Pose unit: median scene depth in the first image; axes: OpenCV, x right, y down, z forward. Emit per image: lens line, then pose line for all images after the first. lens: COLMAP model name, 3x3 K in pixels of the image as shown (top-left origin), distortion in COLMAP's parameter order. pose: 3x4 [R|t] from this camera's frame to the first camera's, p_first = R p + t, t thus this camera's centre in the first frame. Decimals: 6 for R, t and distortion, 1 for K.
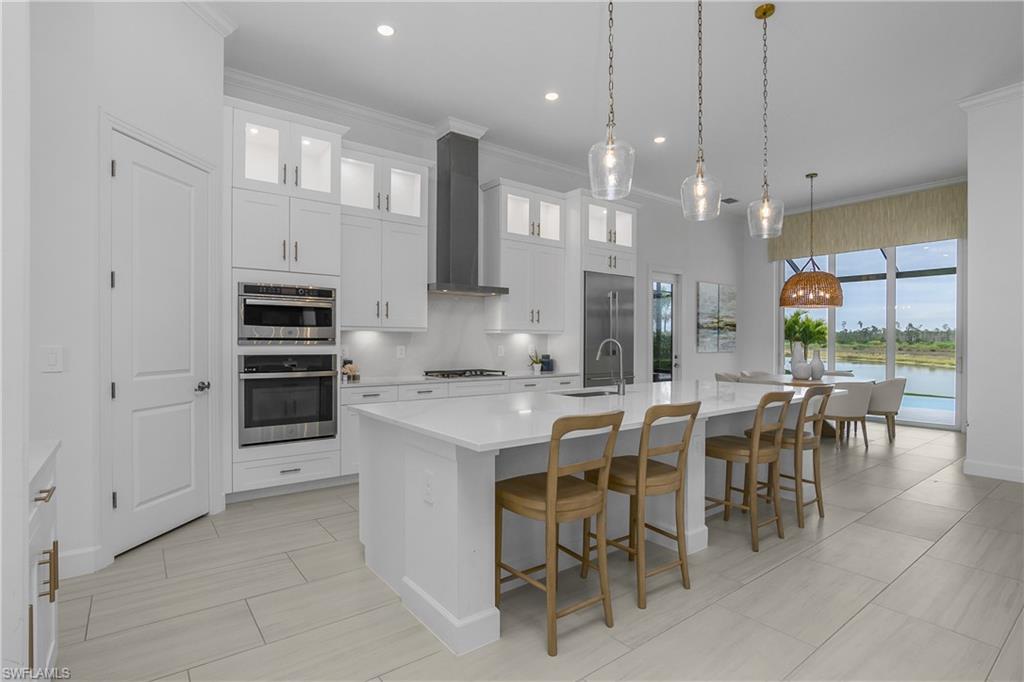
lens RADIAL K [[520.0, 0, 514.3], [0, 520.0, 340.6], [0, 0, 1]] dist [-0.000424, 0.001480]
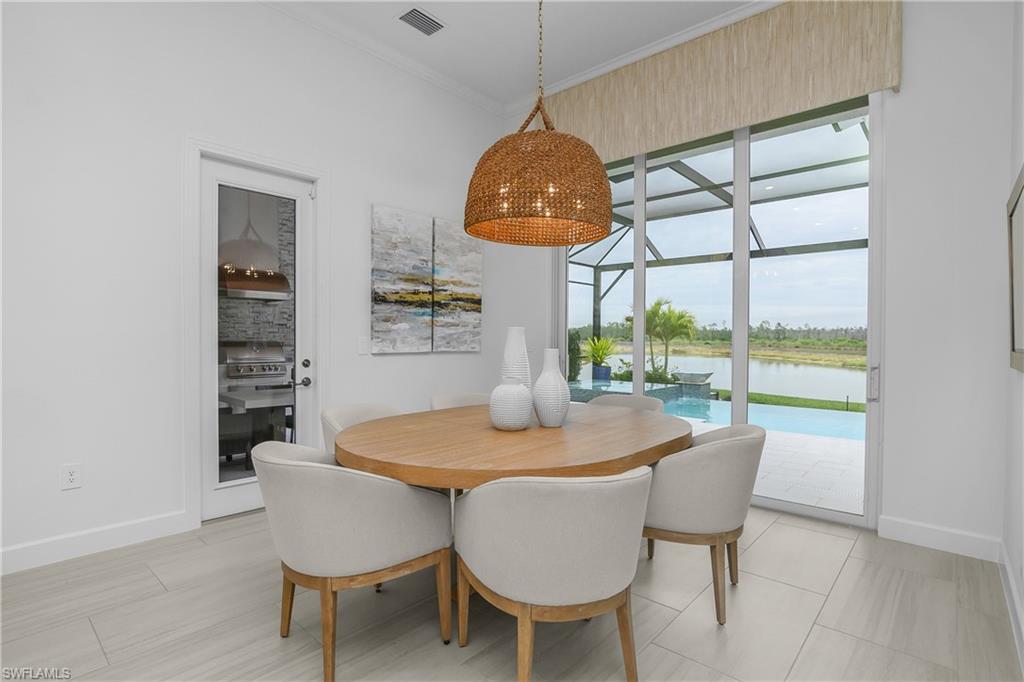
lens RADIAL K [[520.0, 0, 517.8], [0, 520.0, 344.0], [0, 0, 1]] dist [-0.000424, 0.001480]
pose [[0.982799, 0.001470, 0.184672, 0.368732], [-0.003996, 0.999903, 0.013311, 0.007112], [-0.184634, -0.013820, 0.982710, 0.478500]]
